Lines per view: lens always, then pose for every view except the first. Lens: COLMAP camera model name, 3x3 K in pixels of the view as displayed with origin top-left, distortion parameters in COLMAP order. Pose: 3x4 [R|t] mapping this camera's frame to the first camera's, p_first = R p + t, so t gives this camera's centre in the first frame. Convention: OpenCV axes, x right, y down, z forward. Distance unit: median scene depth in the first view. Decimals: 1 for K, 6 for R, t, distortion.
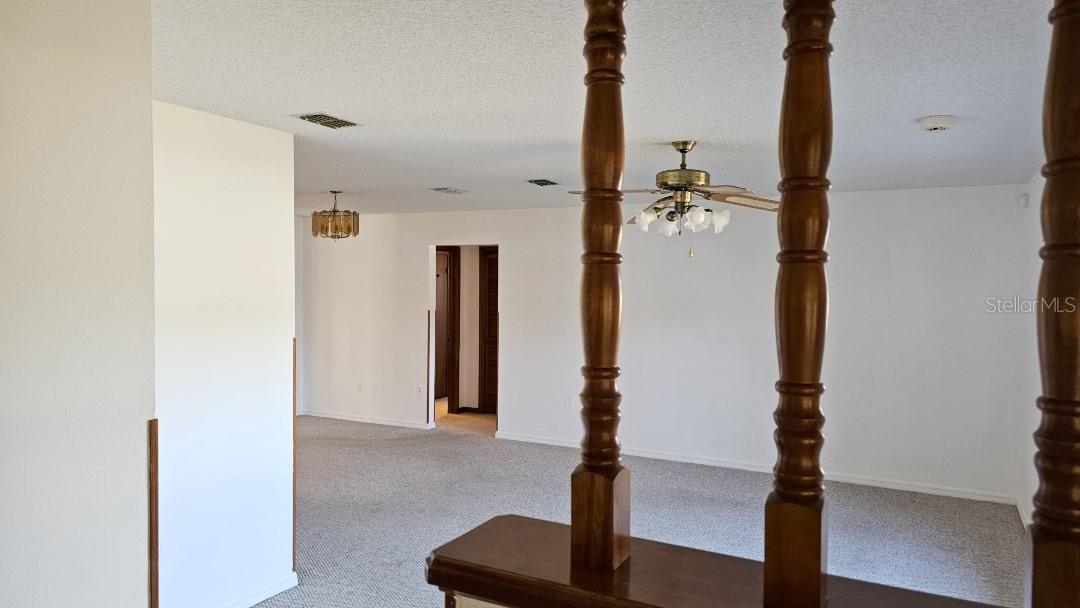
lens RADIAL K [[726.5, 0, 543.8], [0, 726.5, 303.4], [0, 0, 1]] dist [0.051077, -0.039185]
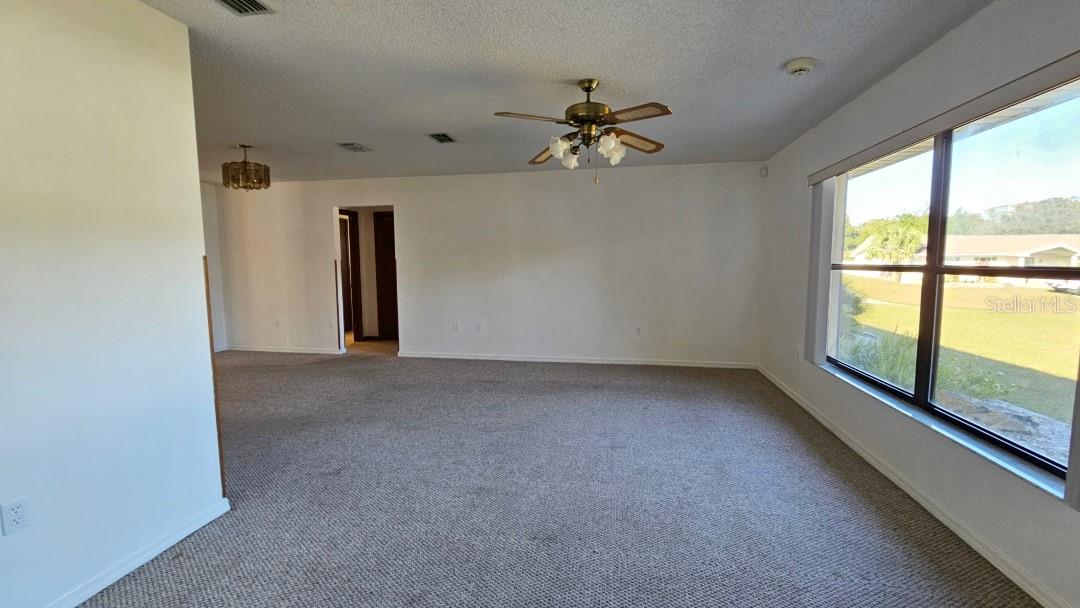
lens RADIAL K [[444.5, 0, 536.3], [0, 444.5, 303.8], [0, 0, 1]] dist [-0.006354, 0.000143]
pose [[0.956849, -0.042217, 0.287502, -0.067415], [0.022581, 0.997201, 0.071275, 0.050386], [-0.289707, -0.061707, 0.955124, 0.220960]]
